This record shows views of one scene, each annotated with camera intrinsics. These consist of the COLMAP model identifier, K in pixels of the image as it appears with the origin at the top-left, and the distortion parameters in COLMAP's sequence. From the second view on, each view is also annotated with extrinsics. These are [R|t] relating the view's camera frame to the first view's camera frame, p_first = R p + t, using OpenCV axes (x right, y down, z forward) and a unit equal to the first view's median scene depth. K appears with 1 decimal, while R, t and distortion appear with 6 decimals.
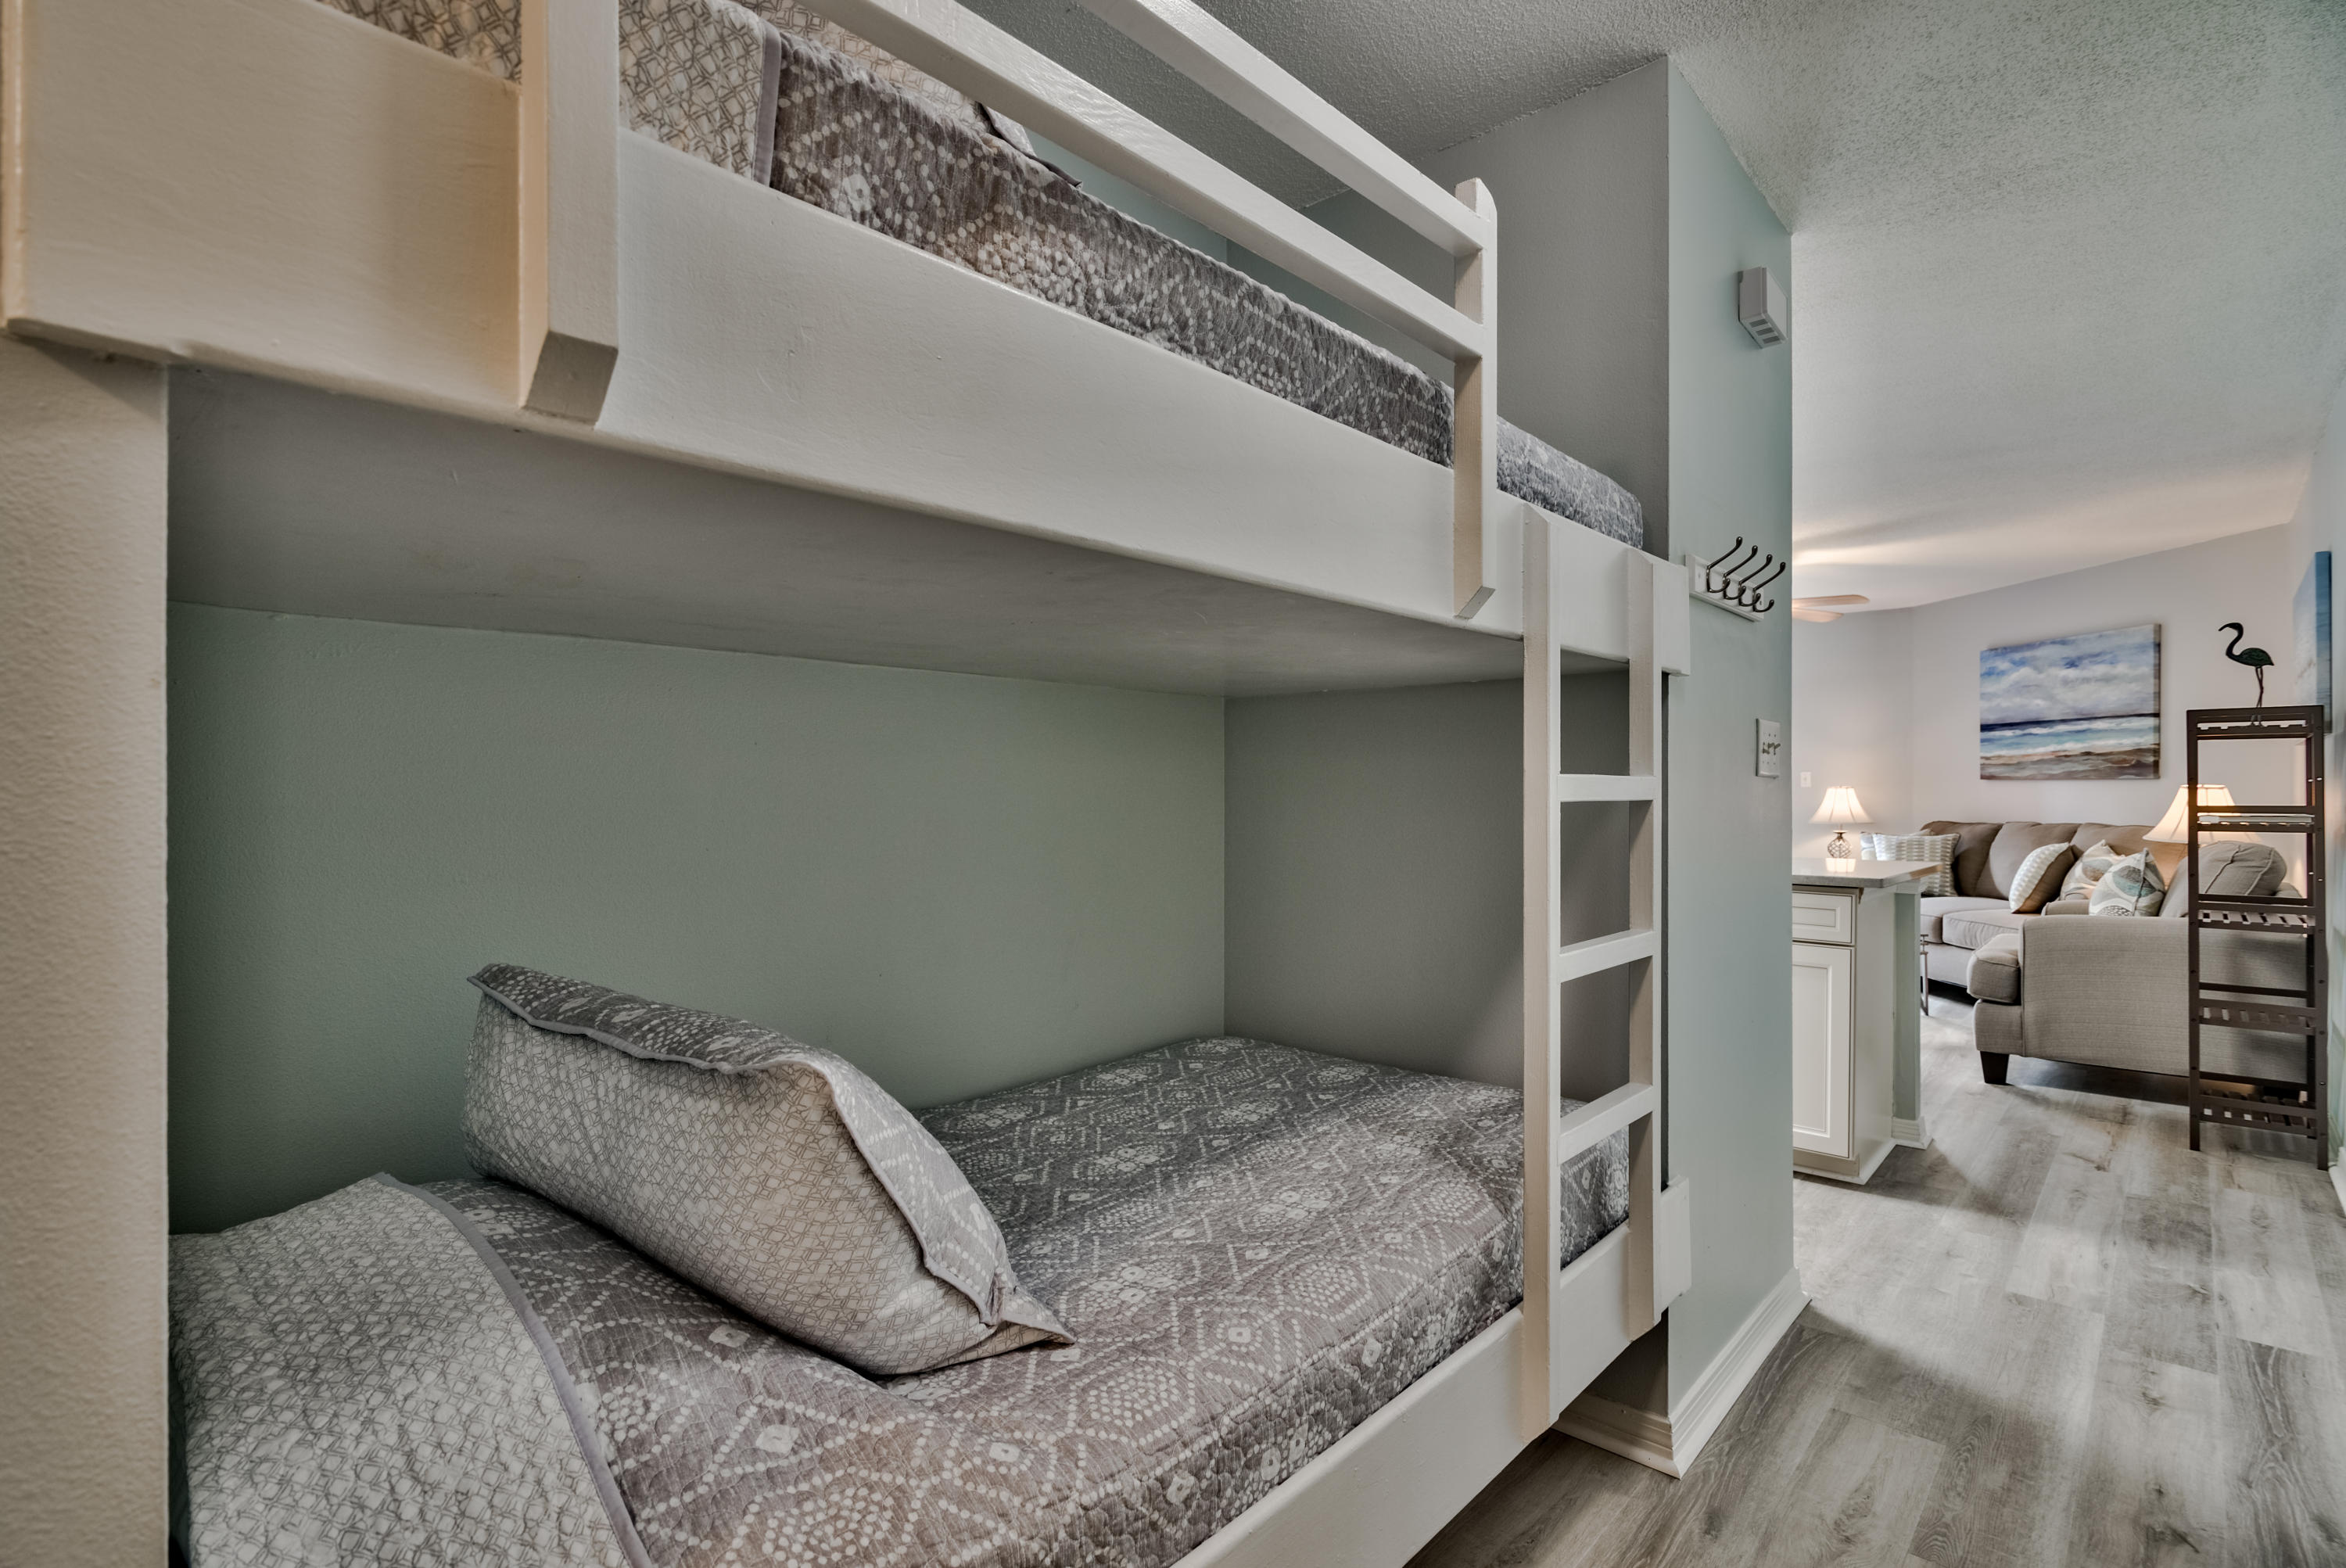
lens RADIAL K [[1162.4, 0, 1175.1], [0, 1162.4, 806.9], [0, 0, 1]] dist [0.001938, 0.000239]
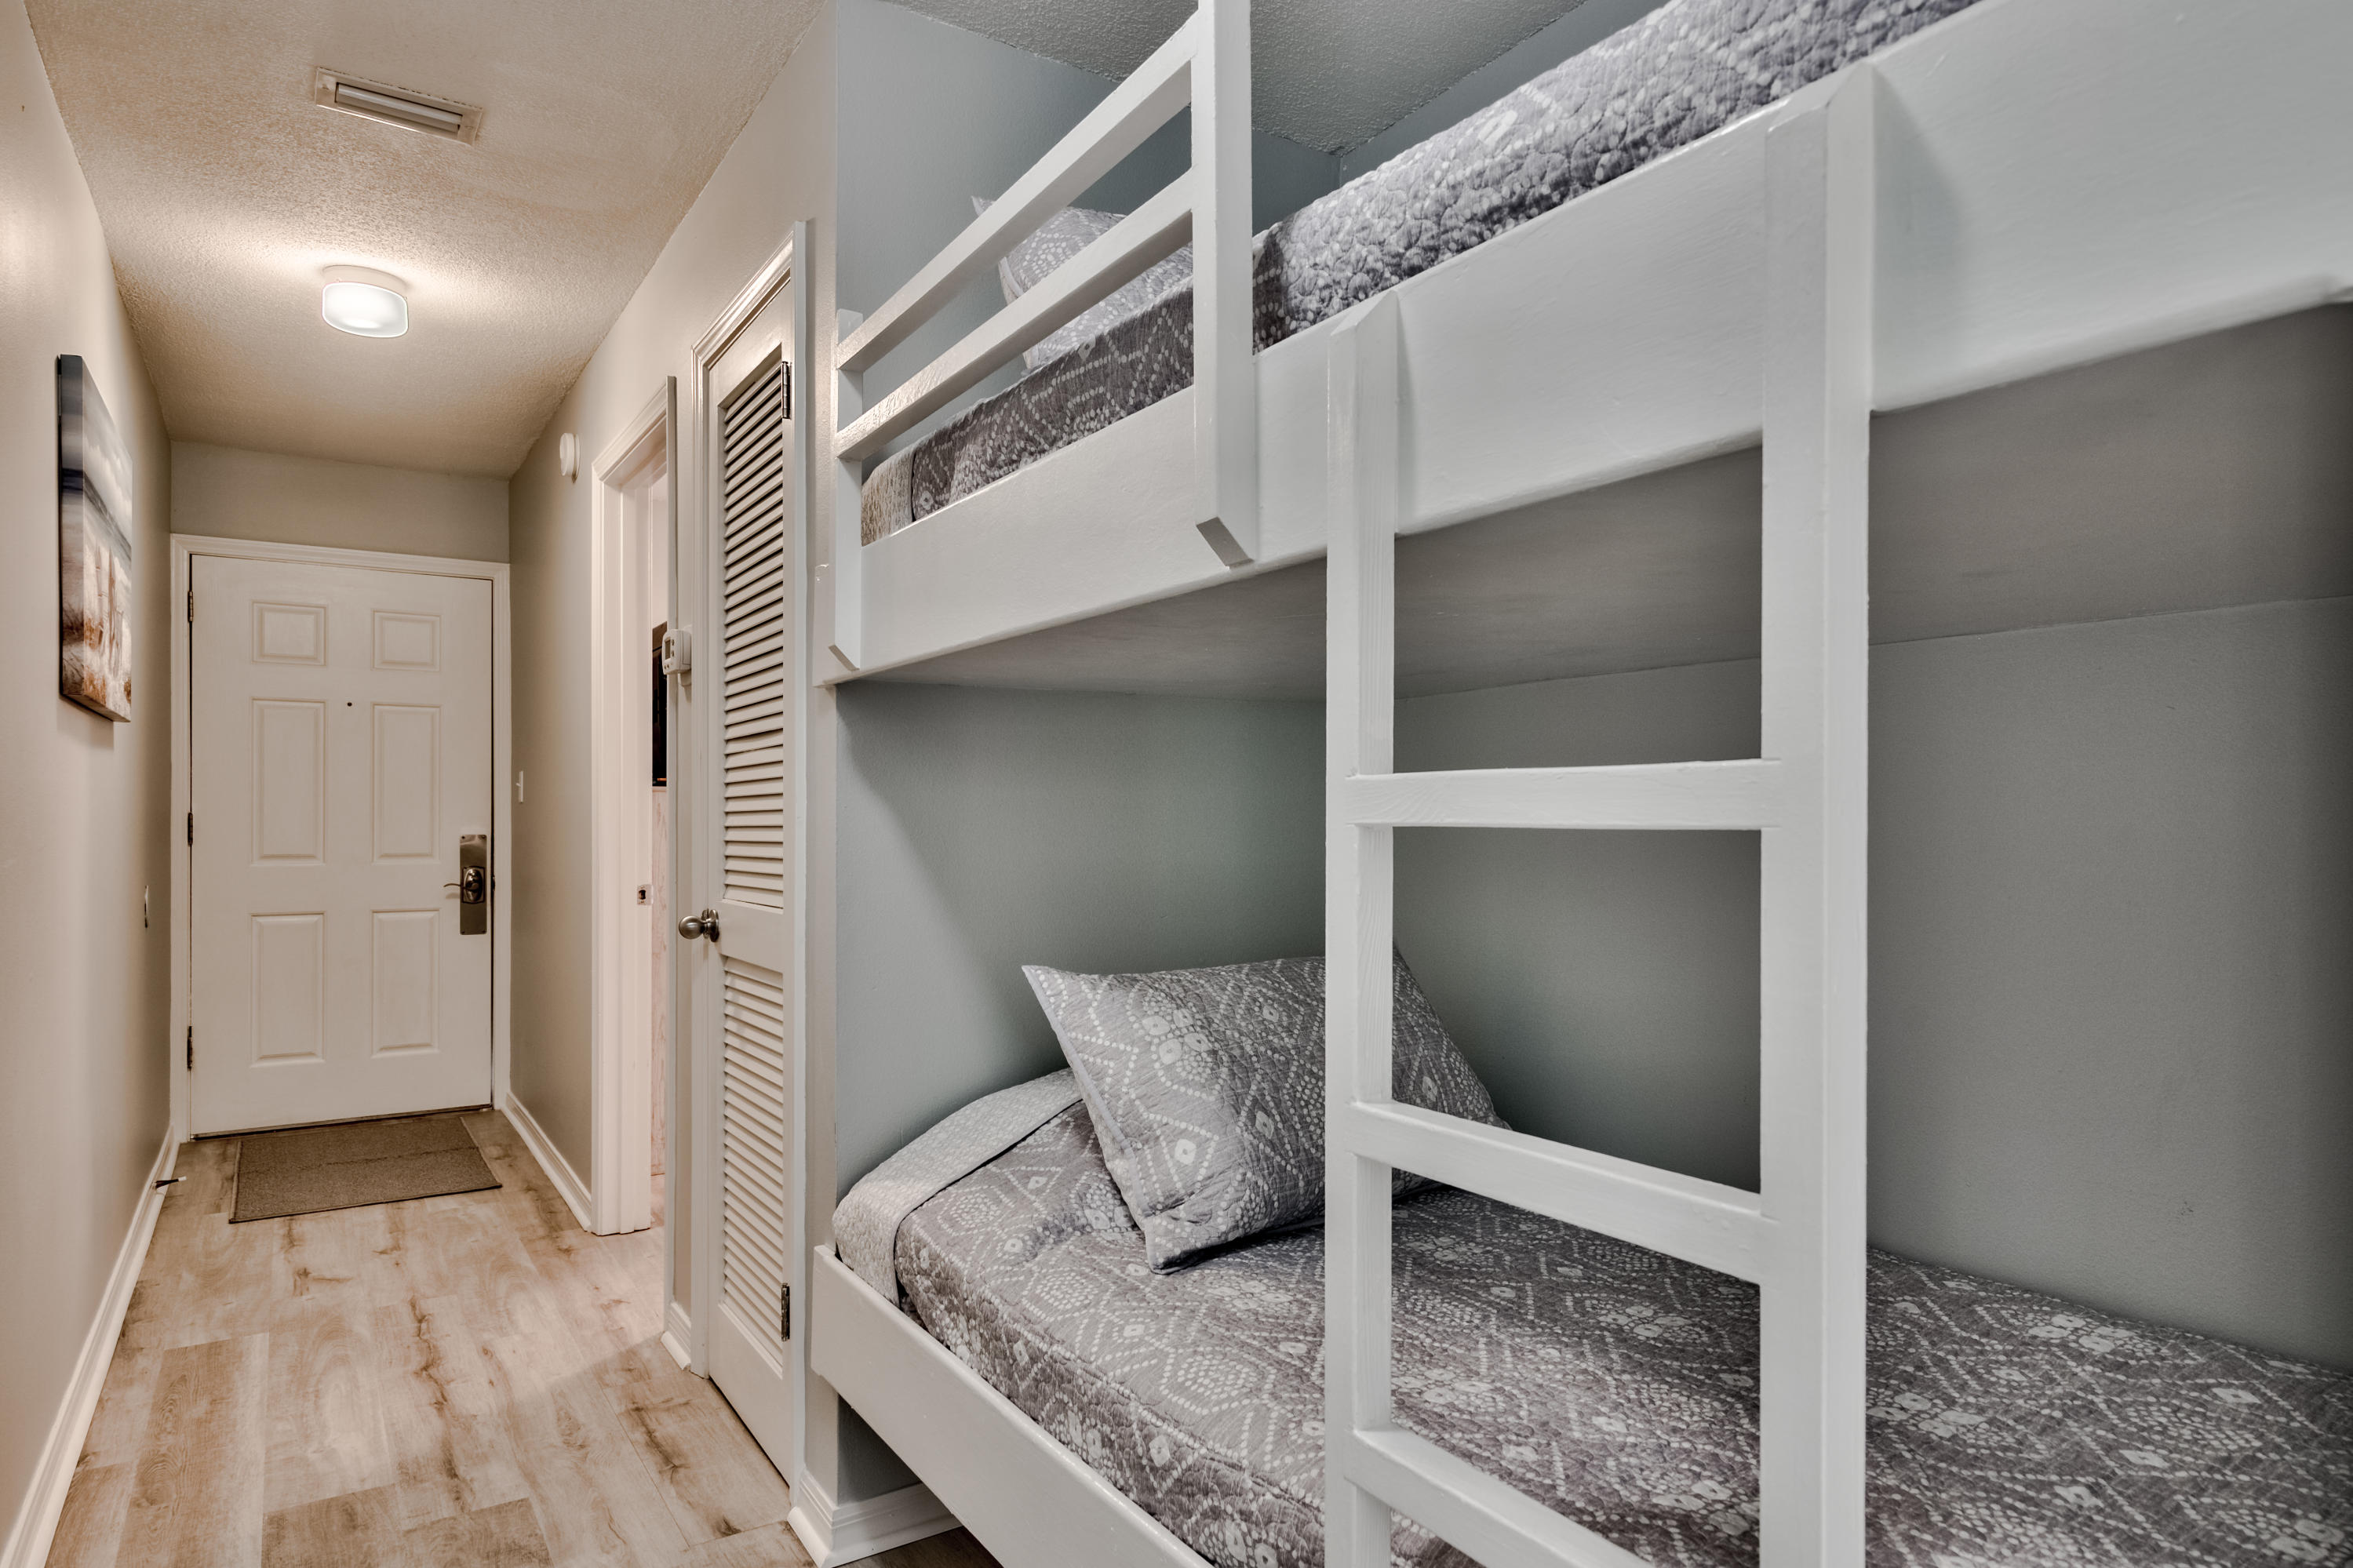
lens RADIAL K [[1348.0, 0, 1180.4], [0, 1348.0, 845.9], [0, 0, 1]] dist [0.021409, -0.000239]
pose [[-0.262378, 0.021625, -0.964723, 0.241202], [-0.011466, 0.999608, 0.025525, -0.002495], [0.964897, 0.017759, -0.262027, 0.270171]]
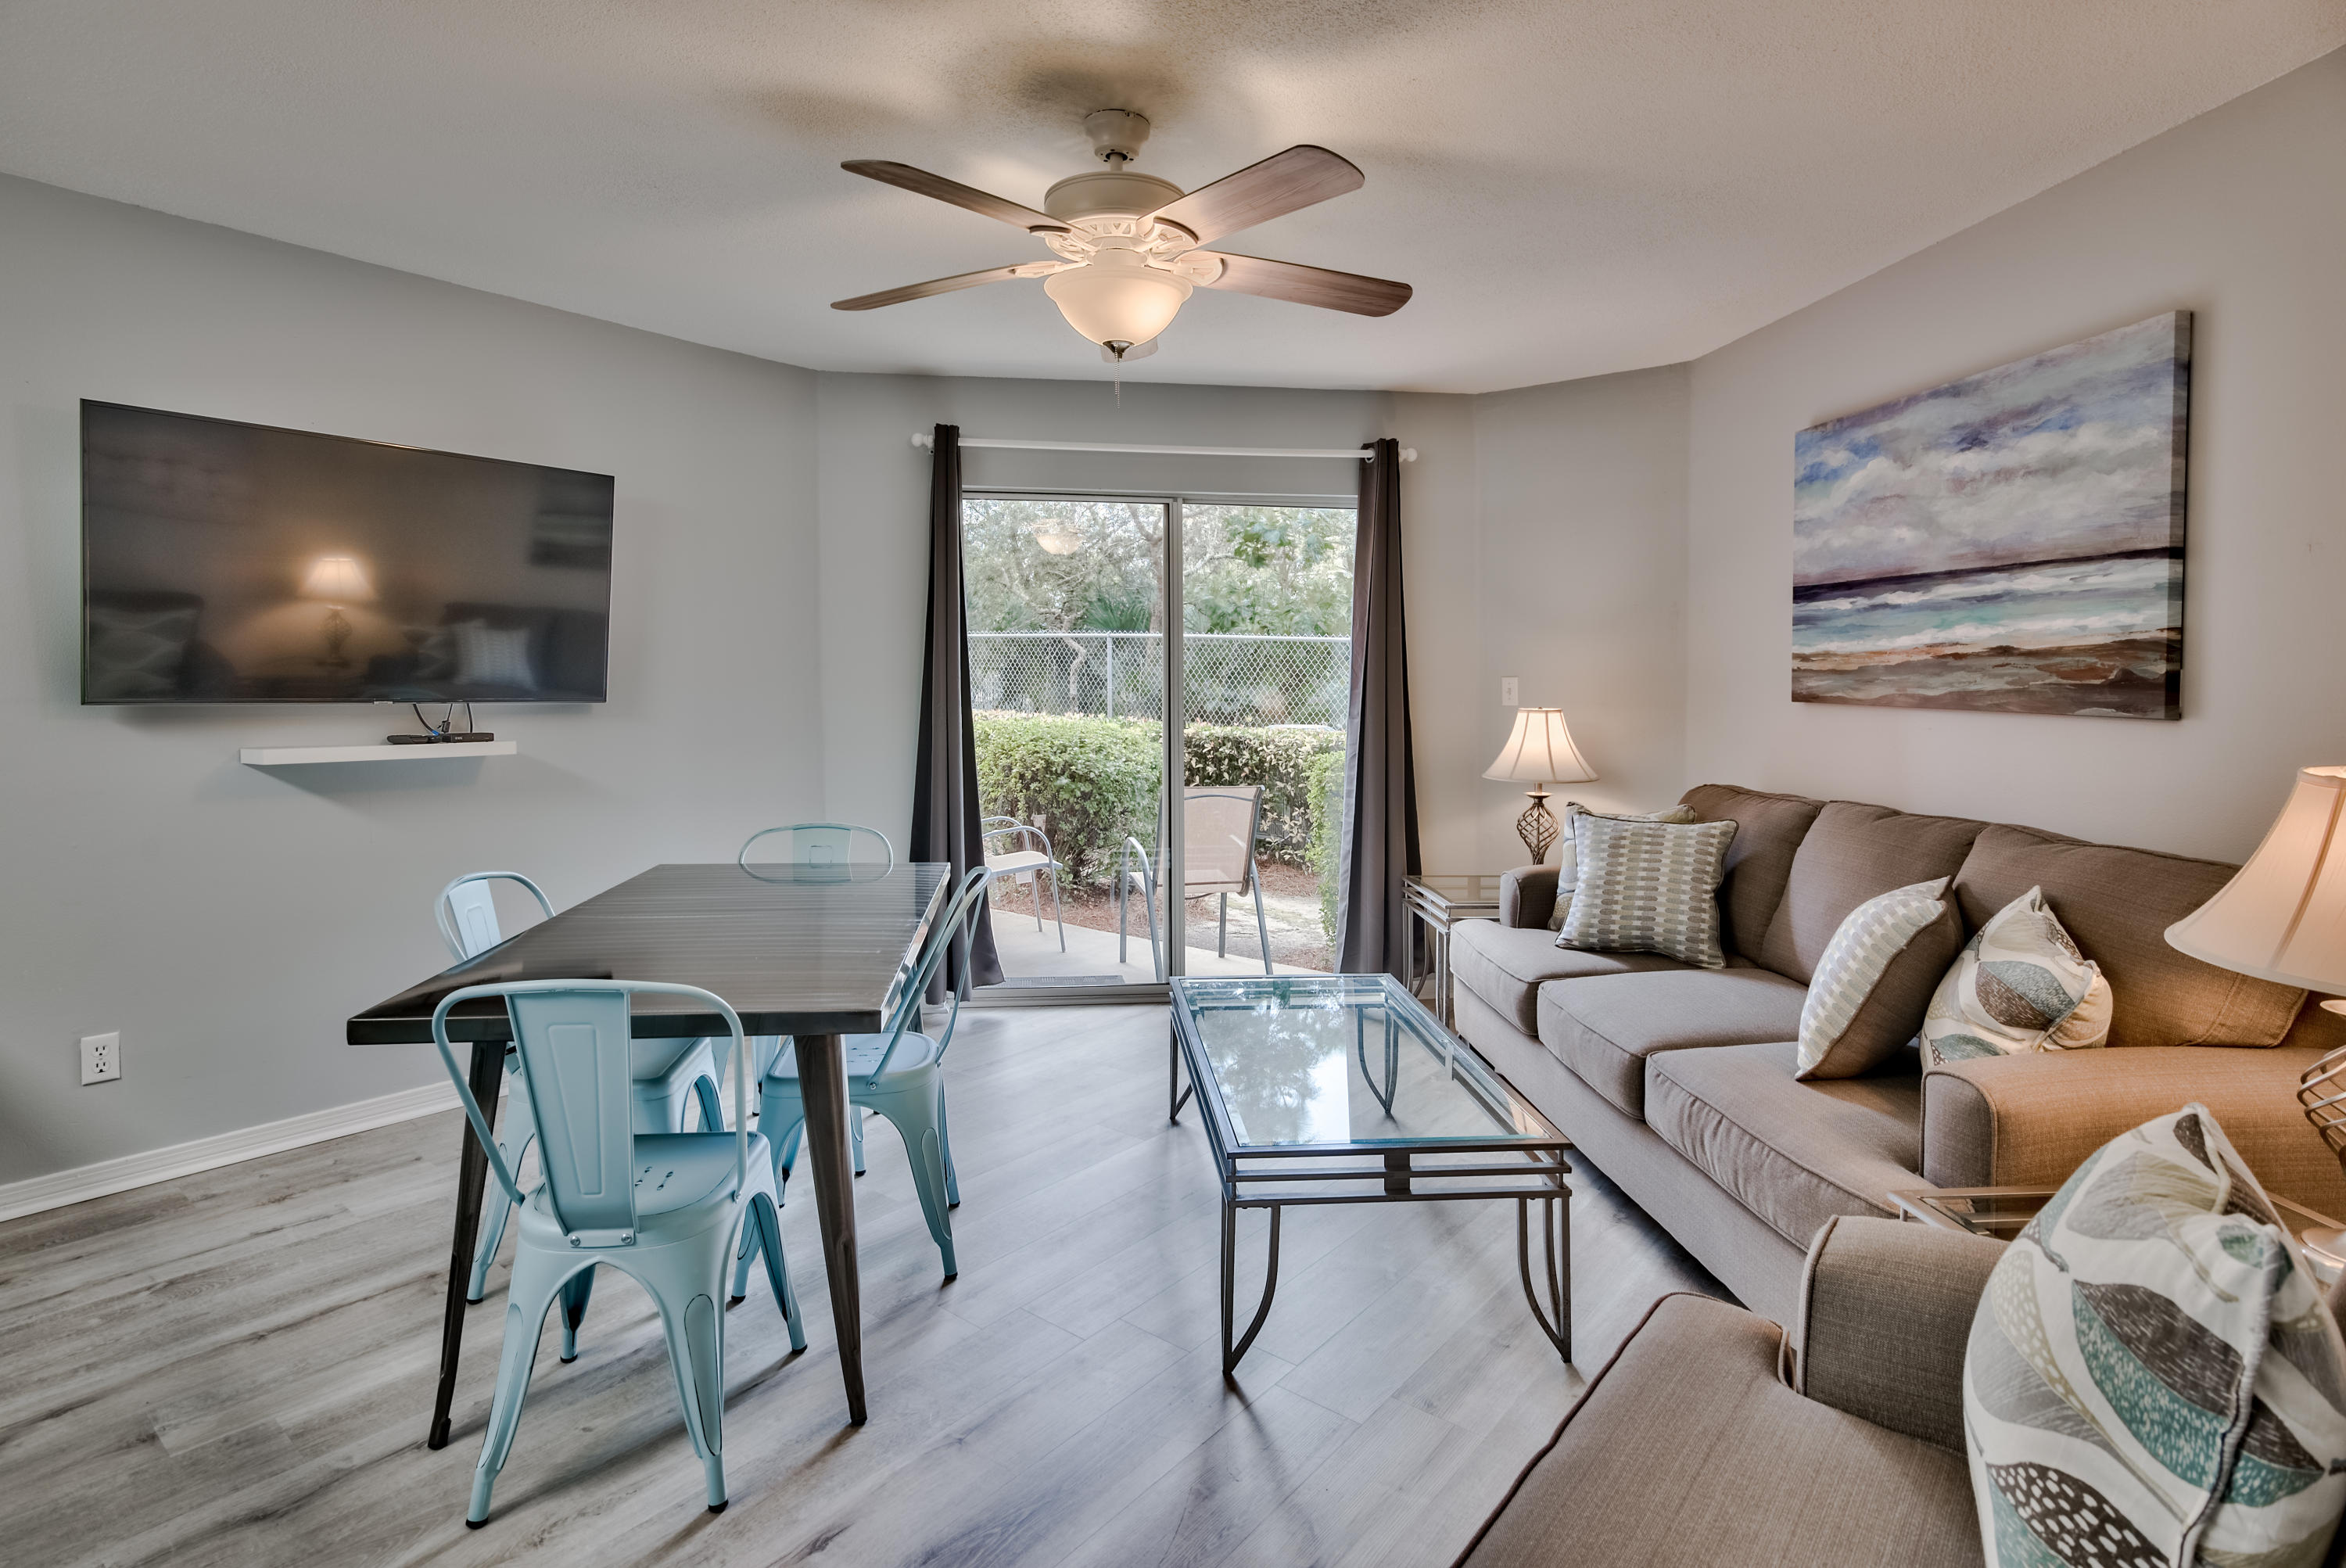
lens RADIAL K [[1182.6, 0, 1178.1], [0, 1182.6, 712.9], [0, 0, 1]] dist [-0.001828, -0.000592]
pose [[0.998988, 0.006166, 0.044545, 0.475840], [-0.007022, 0.999793, 0.019086, -0.030048], [-0.044419, -0.019379, 0.998825, 0.597756]]
